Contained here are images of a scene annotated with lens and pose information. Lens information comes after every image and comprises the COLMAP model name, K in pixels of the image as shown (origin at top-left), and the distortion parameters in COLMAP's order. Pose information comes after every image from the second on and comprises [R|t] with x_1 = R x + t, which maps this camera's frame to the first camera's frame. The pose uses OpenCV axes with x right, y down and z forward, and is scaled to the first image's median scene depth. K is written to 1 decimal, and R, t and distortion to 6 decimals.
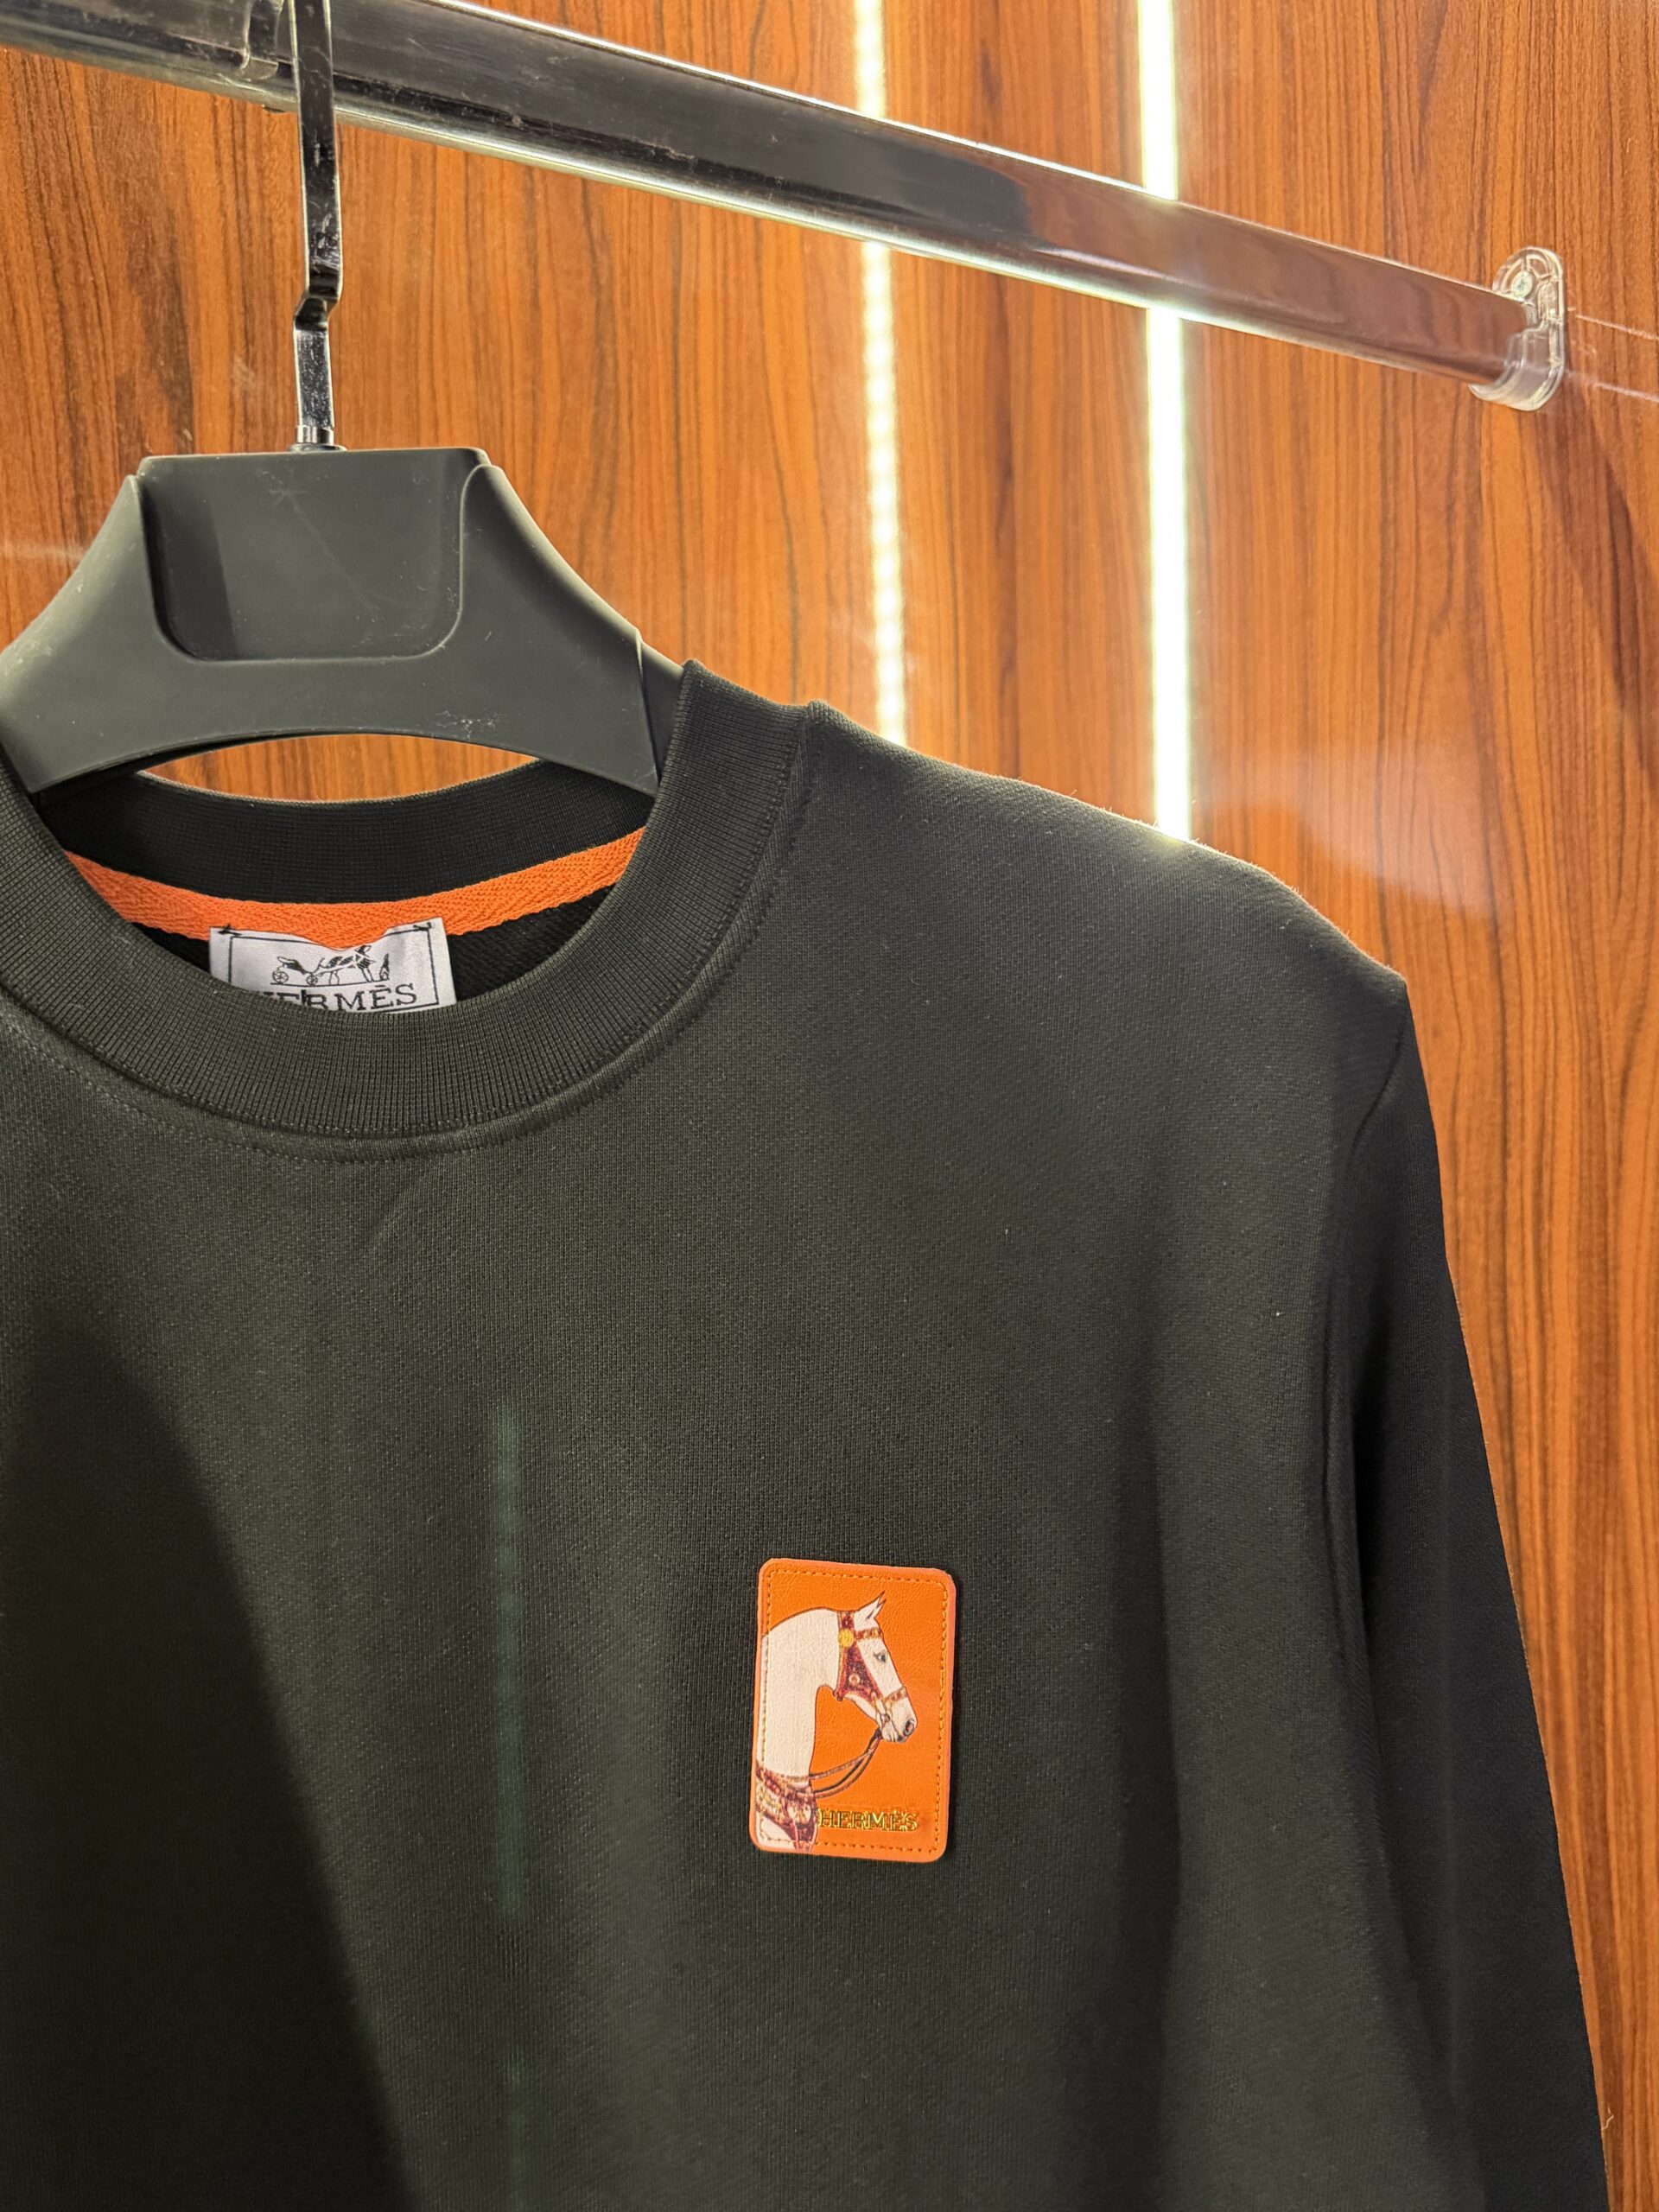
lens RADIAL K [[1869.6, 0, 829.6], [0, 1869.6, 1107.8], [0, 0, 1]] dist [-0.007488, -0.010721]
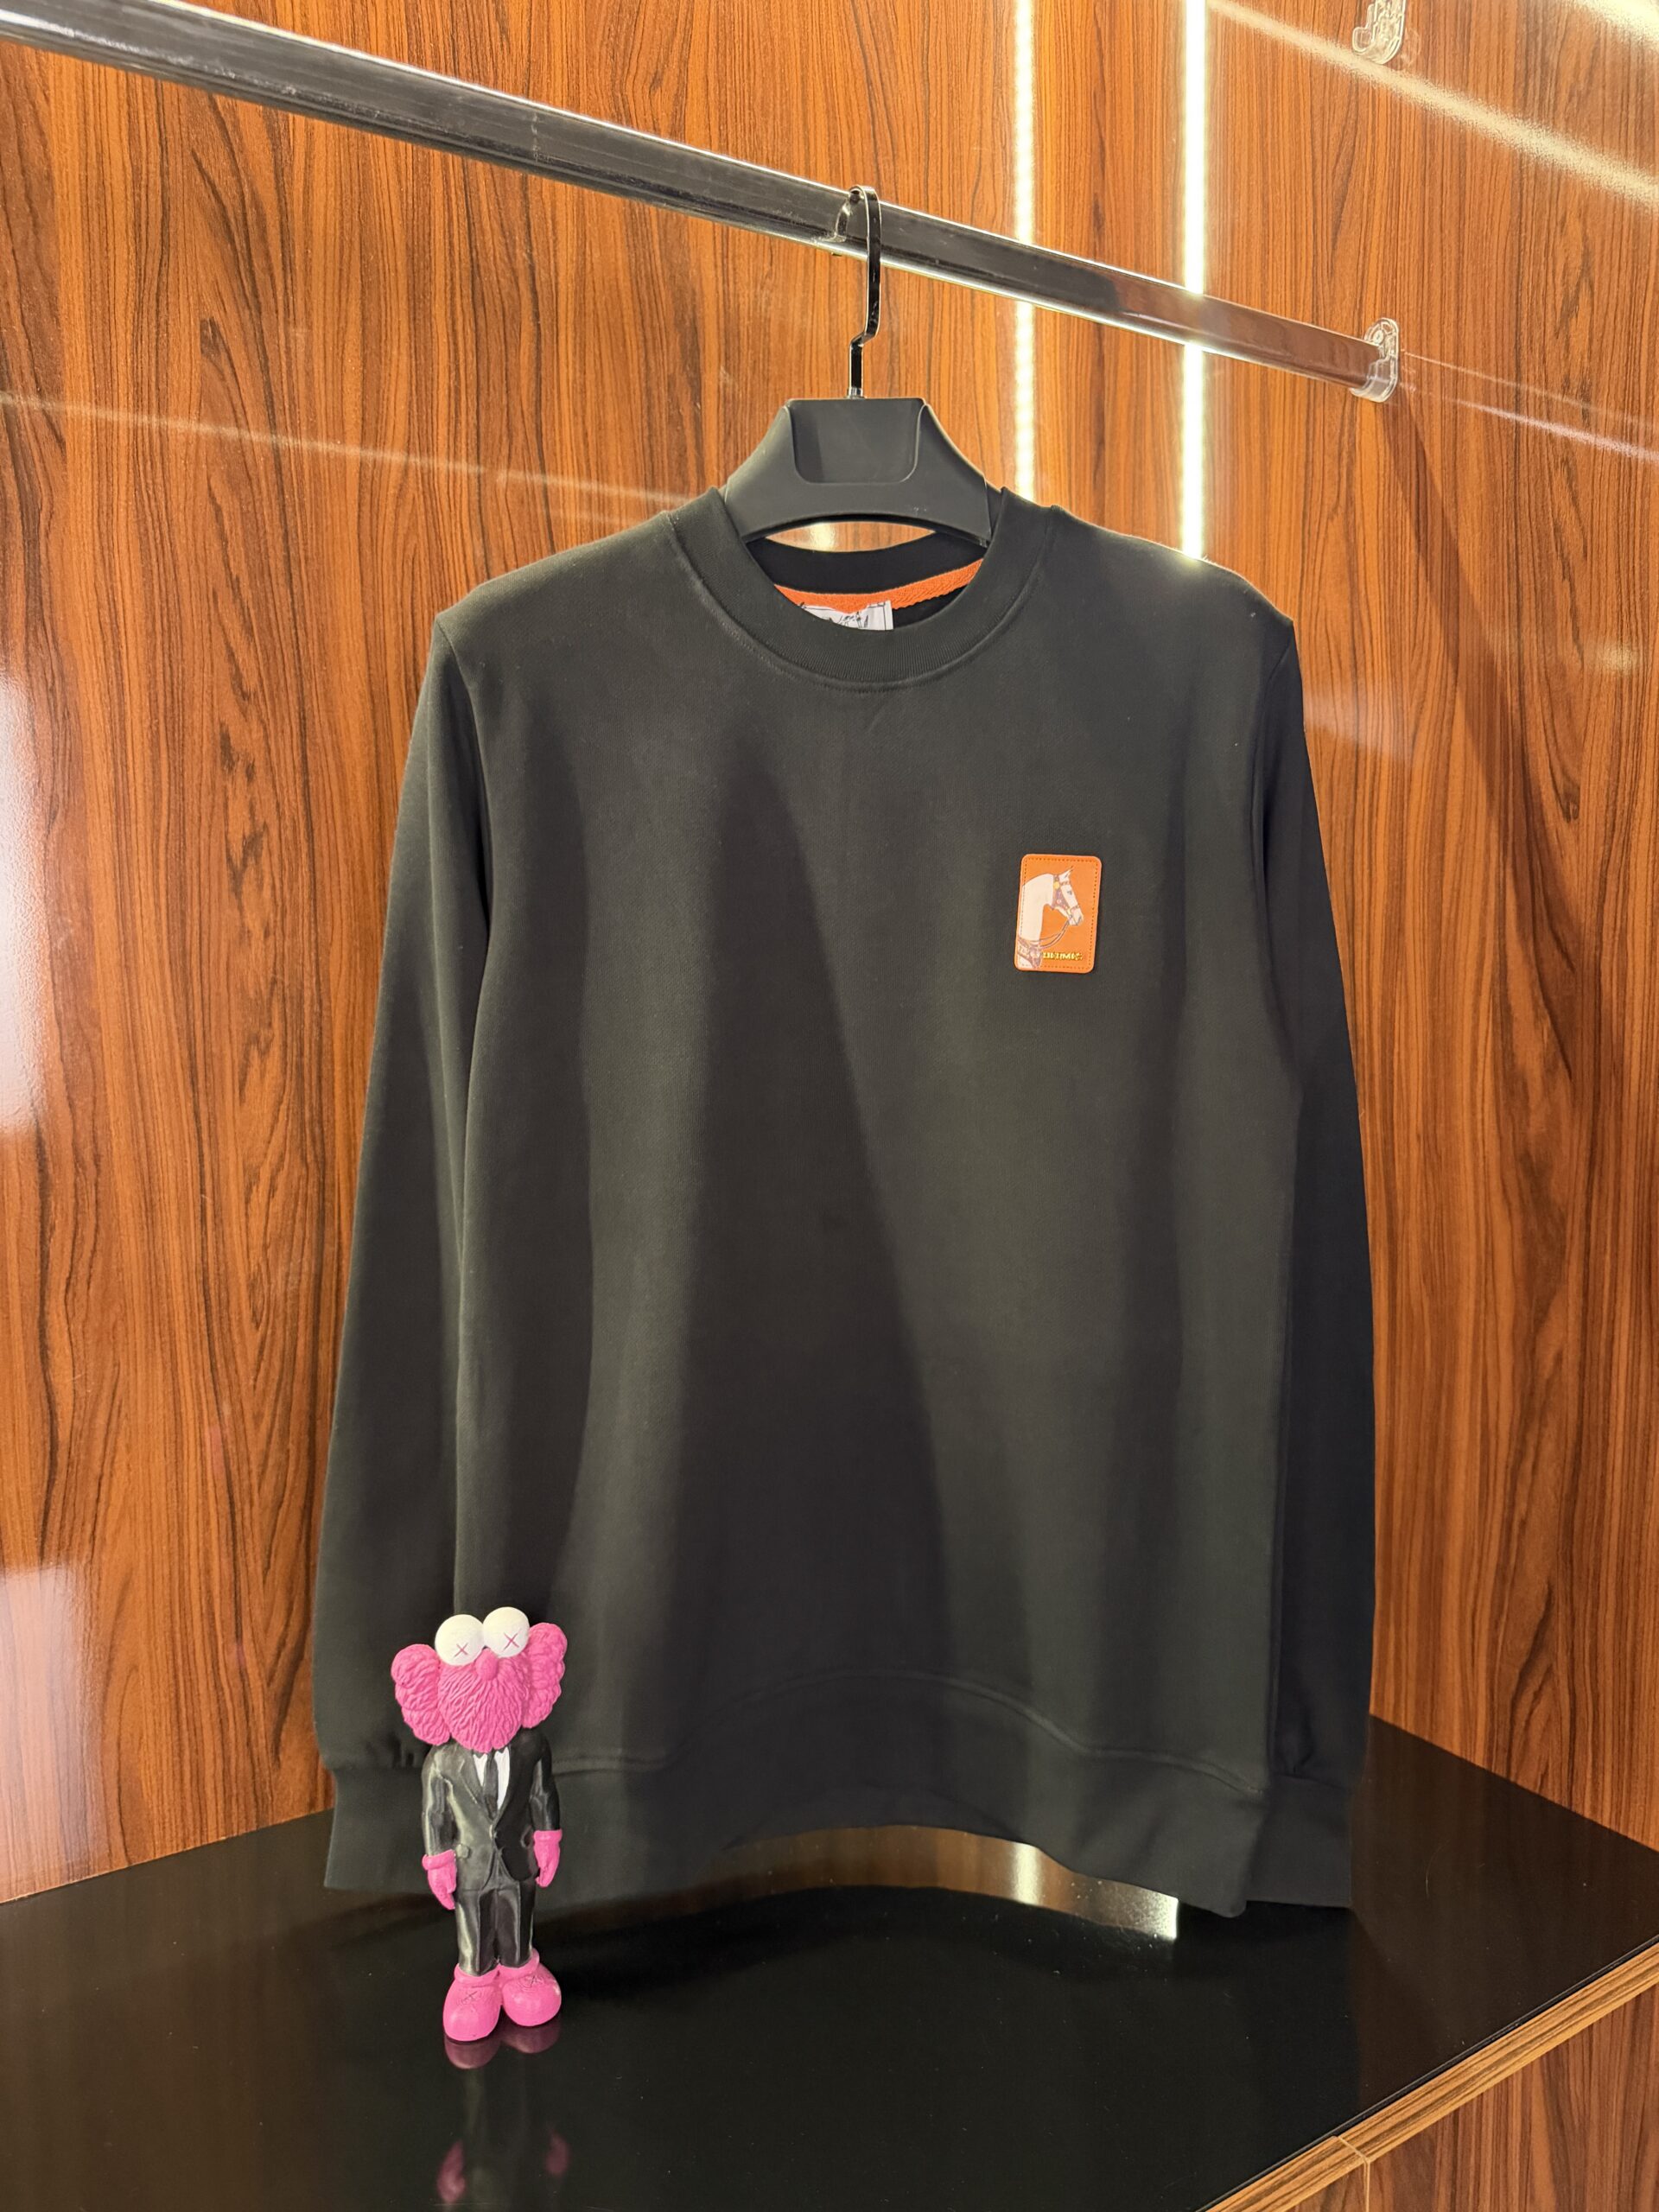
lens RADIAL K [[1579.0, 0, 827.0], [0, 1579.0, 1111.1], [0, 0, 1]] dist [-0.003616, -0.006076]
pose [[0.999434, 0.023951, -0.023603, -0.142852], [-0.022937, 0.998841, 0.042323, 0.296207], [0.024590, -0.041758, 0.998825, -0.663393]]
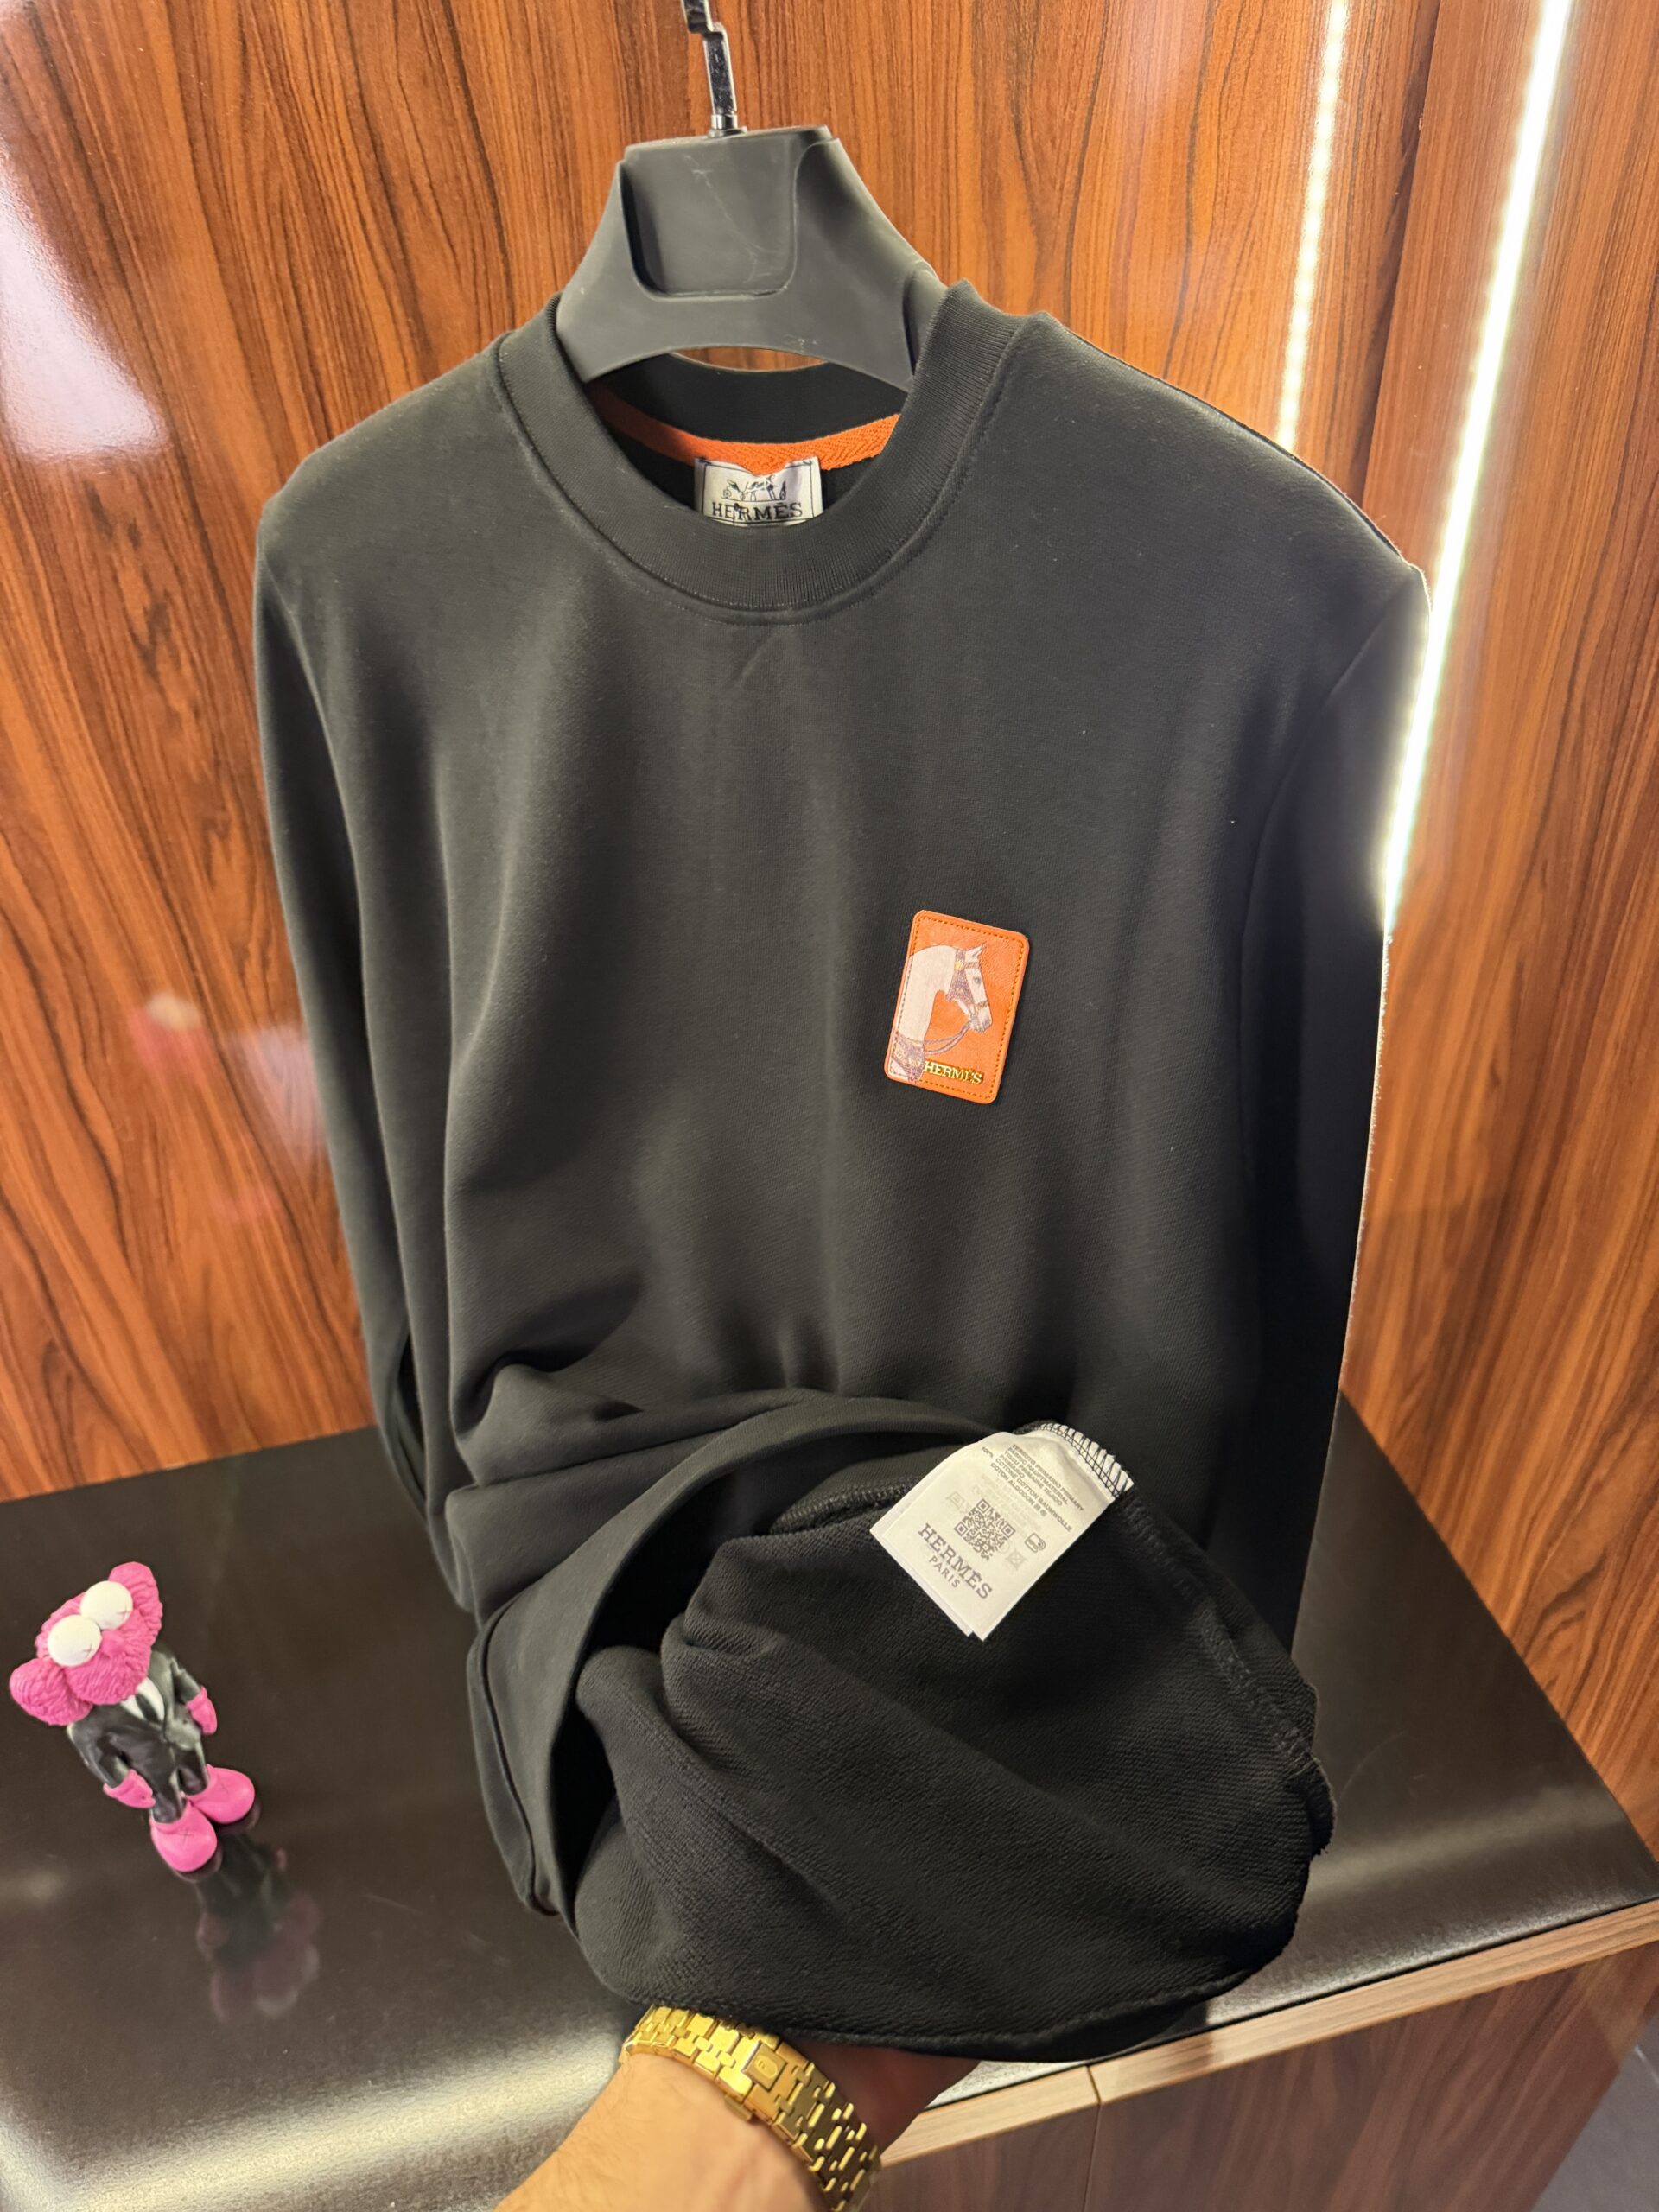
lens RADIAL K [[1607.1, 0, 817.8], [0, 1607.1, 1102.4], [0, 0, 1]] dist [-0.009093, -0.005556]
pose [[0.939859, 0.203219, -0.274532, 0.184343], [-0.007644, 0.816064, 0.577911, -0.271644], [0.341478, -0.541056, 0.768538, -0.229975]]
